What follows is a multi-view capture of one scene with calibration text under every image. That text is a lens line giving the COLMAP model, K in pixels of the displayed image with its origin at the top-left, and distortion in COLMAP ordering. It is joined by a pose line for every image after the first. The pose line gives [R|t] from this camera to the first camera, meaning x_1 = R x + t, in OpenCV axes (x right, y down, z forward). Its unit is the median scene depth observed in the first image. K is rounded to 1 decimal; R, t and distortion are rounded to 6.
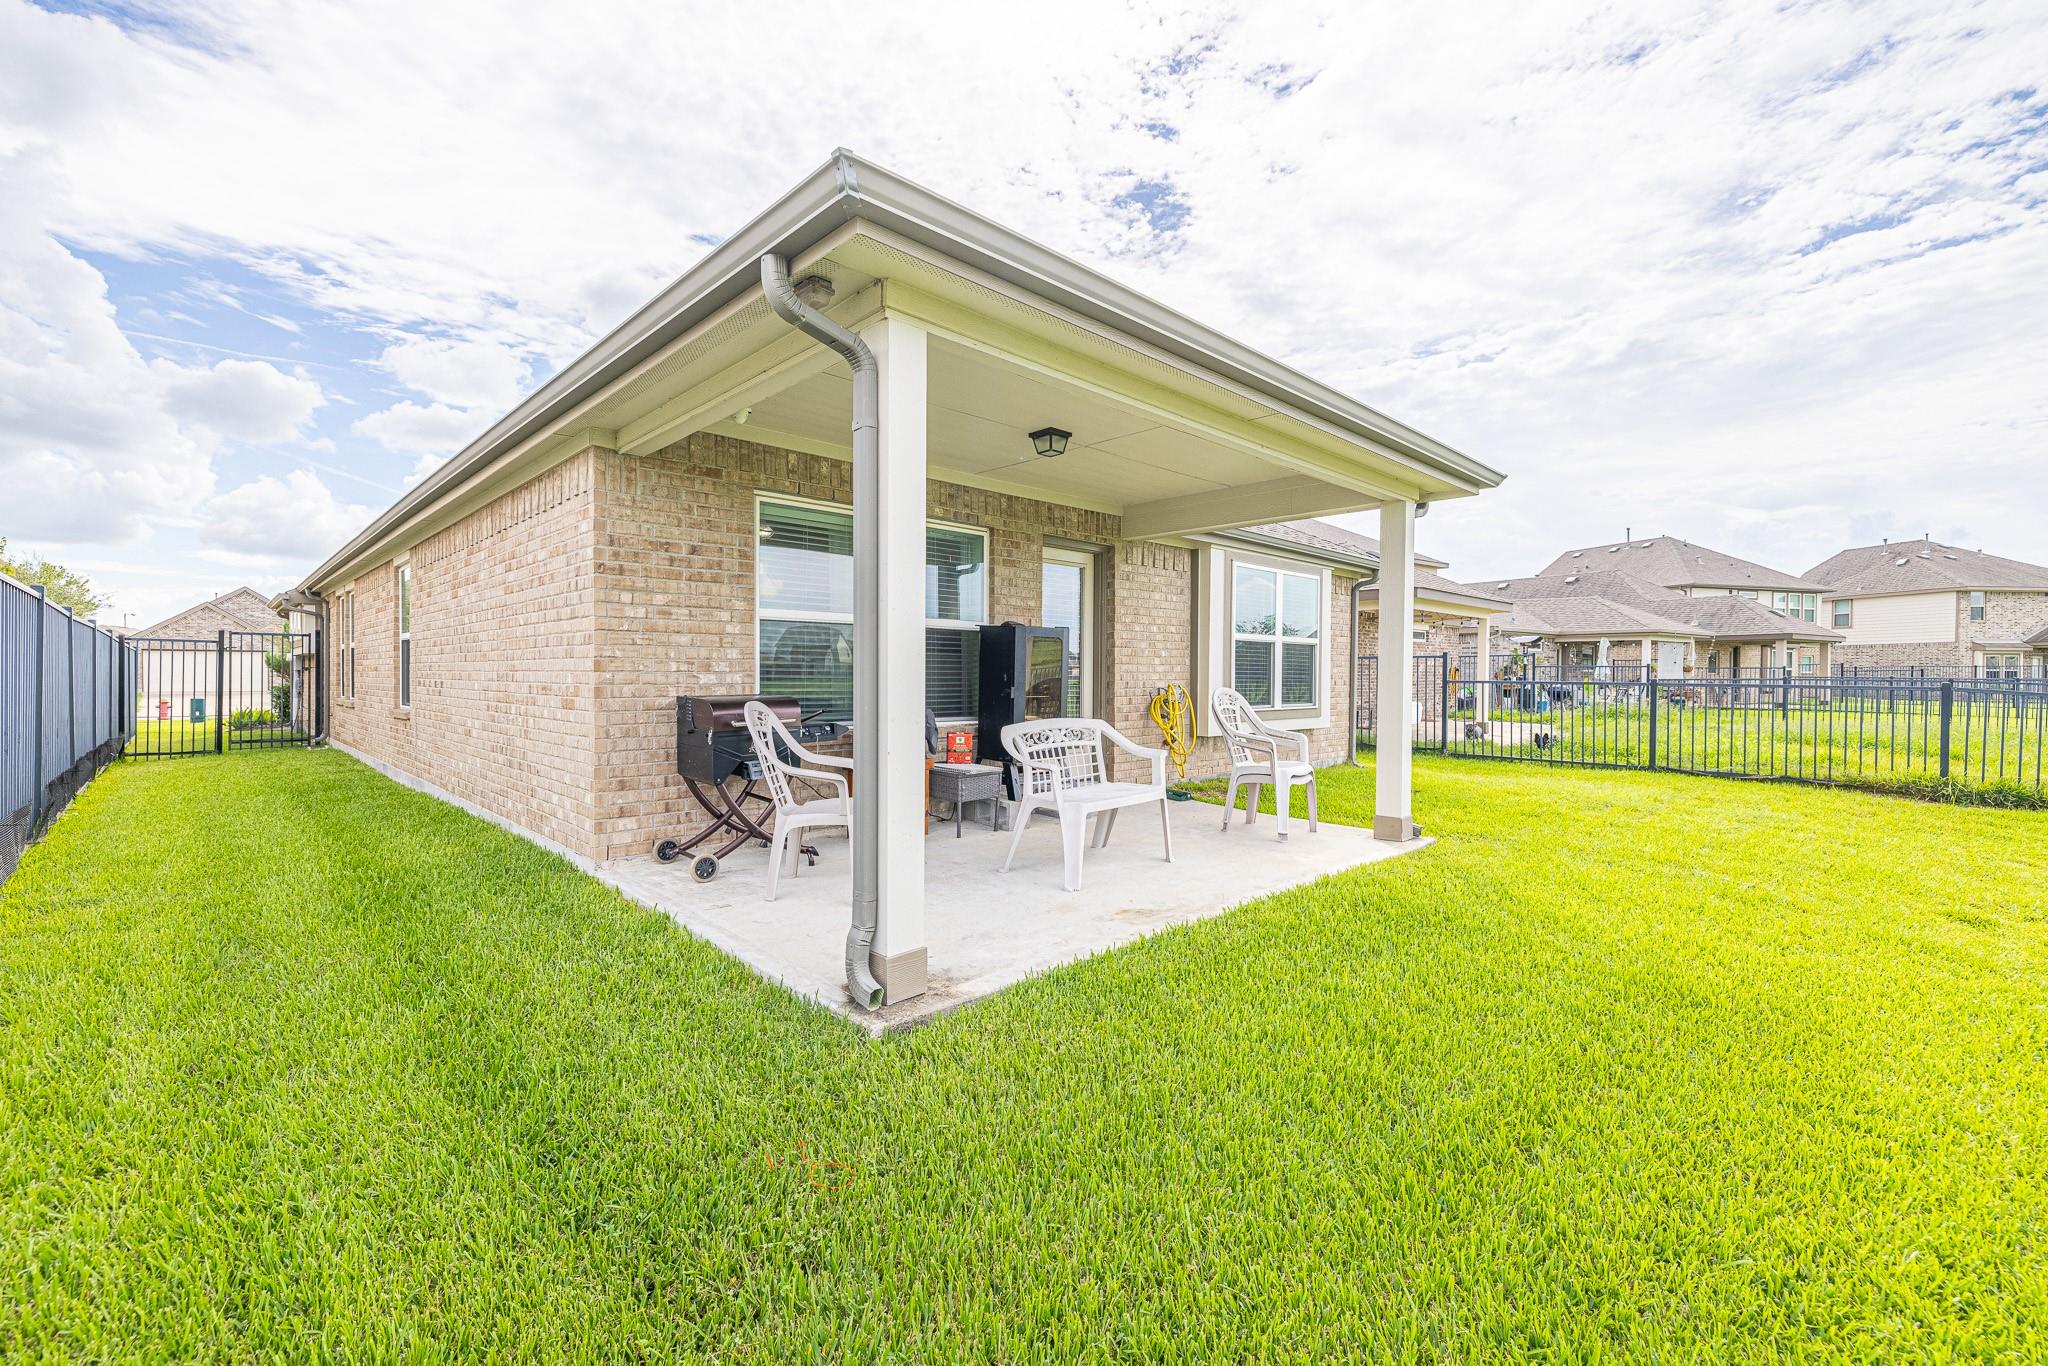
lens RADIAL K [[862.5, 0, 1003.7], [0, 862.5, 687.9], [0, 0, 1]] dist [-0.000237, -0.000092]
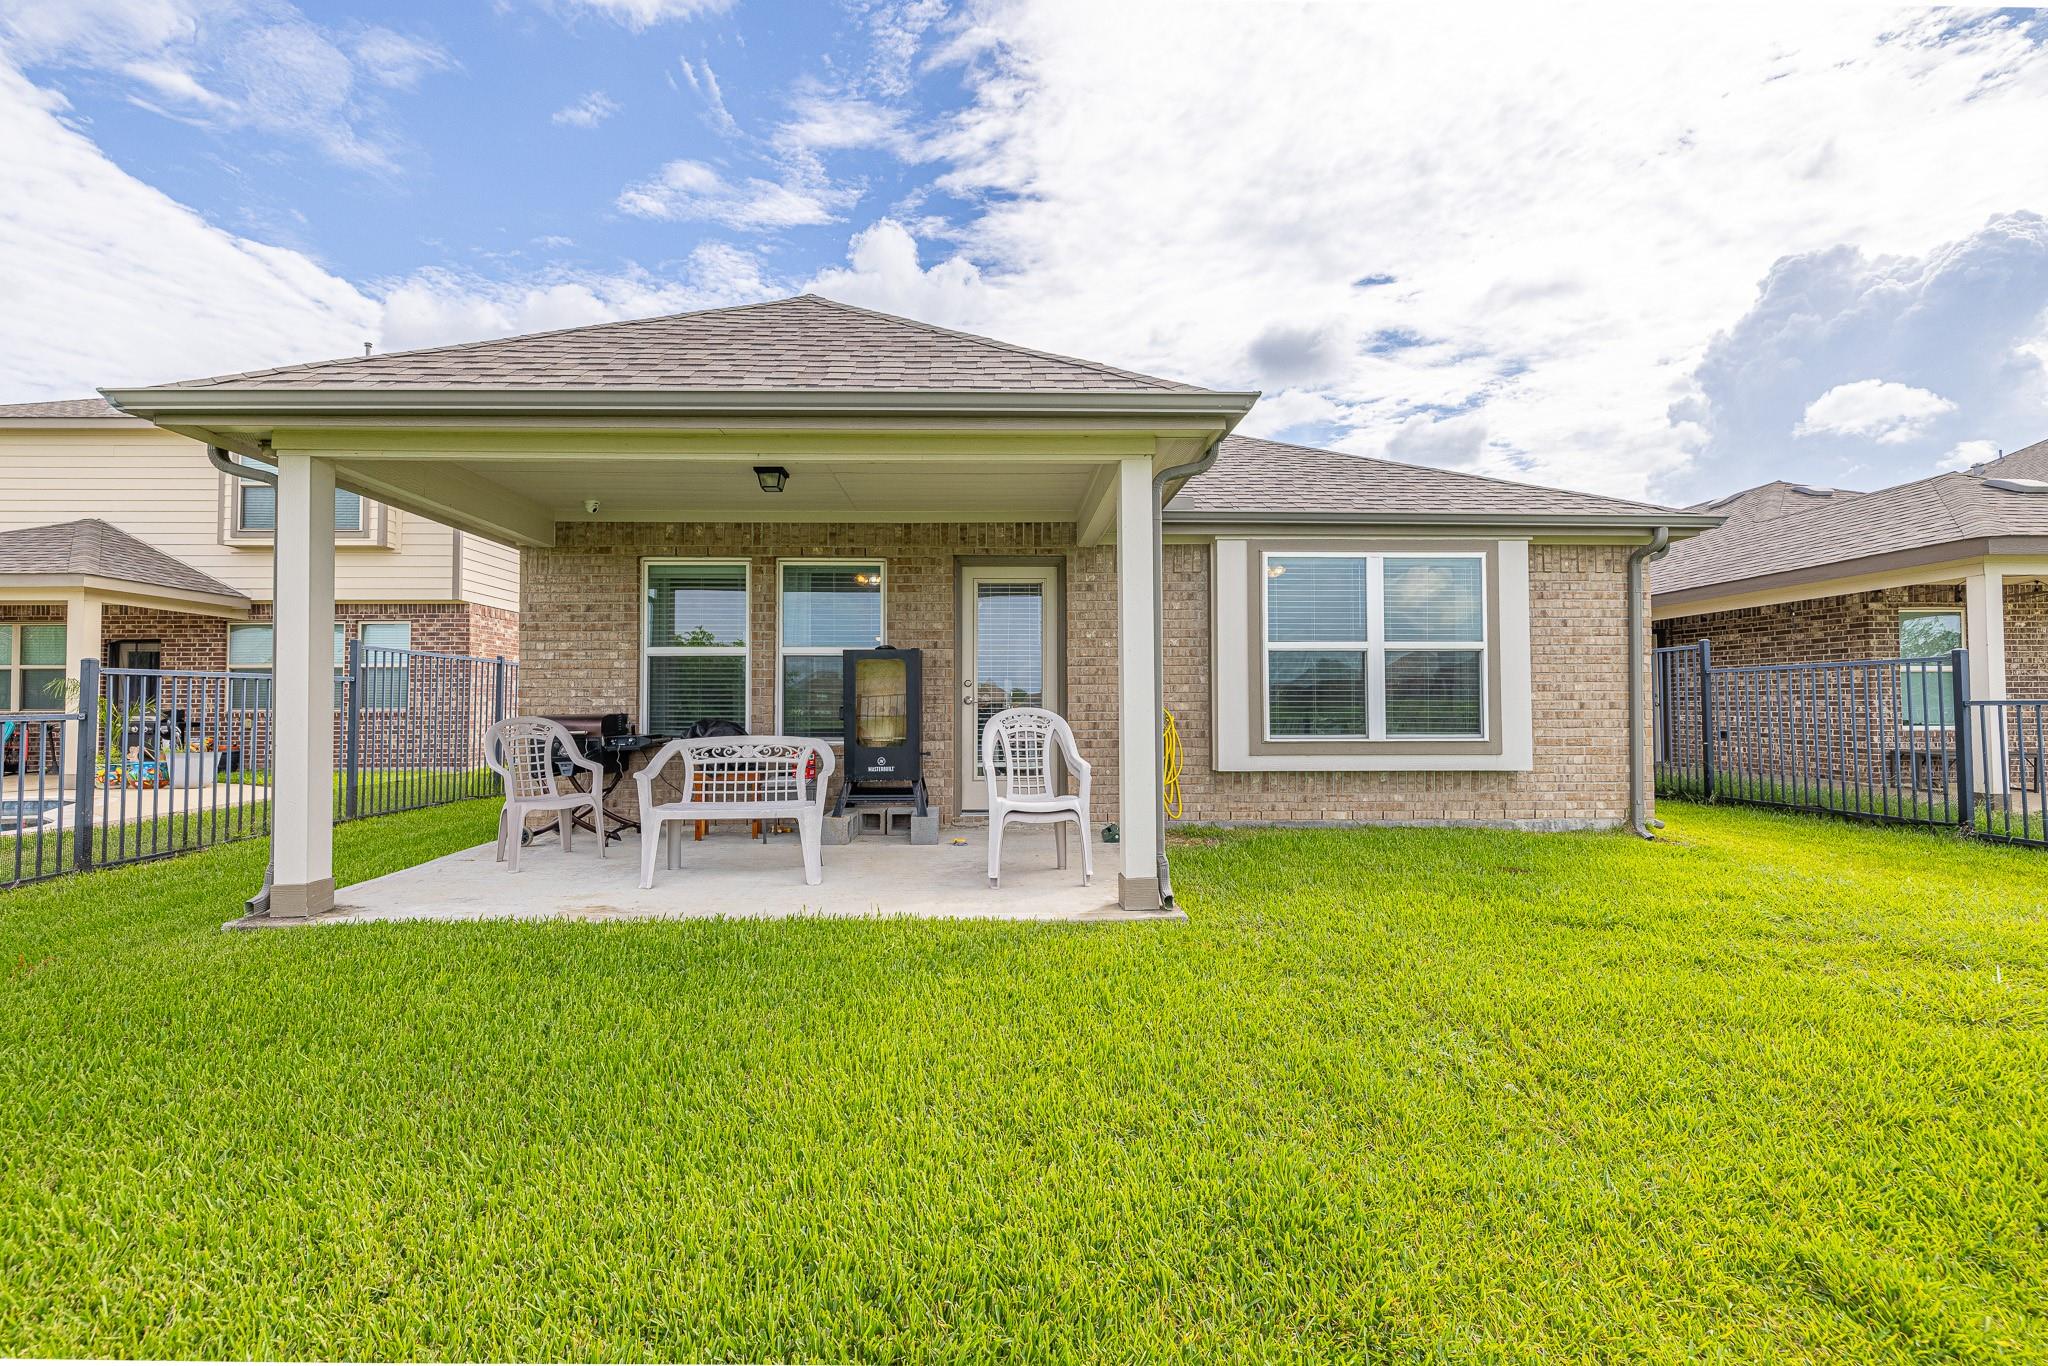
lens RADIAL K [[862.5, 0, 1003.7], [0, 862.5, 687.9], [0, 0, 1]] dist [-0.000237, -0.000092]
pose [[0.743160, -0.023172, -0.668713, 1.019219], [-0.003476, 0.999253, -0.038488, 0.016708], [0.669105, 0.030927, 0.742524, 0.415265]]
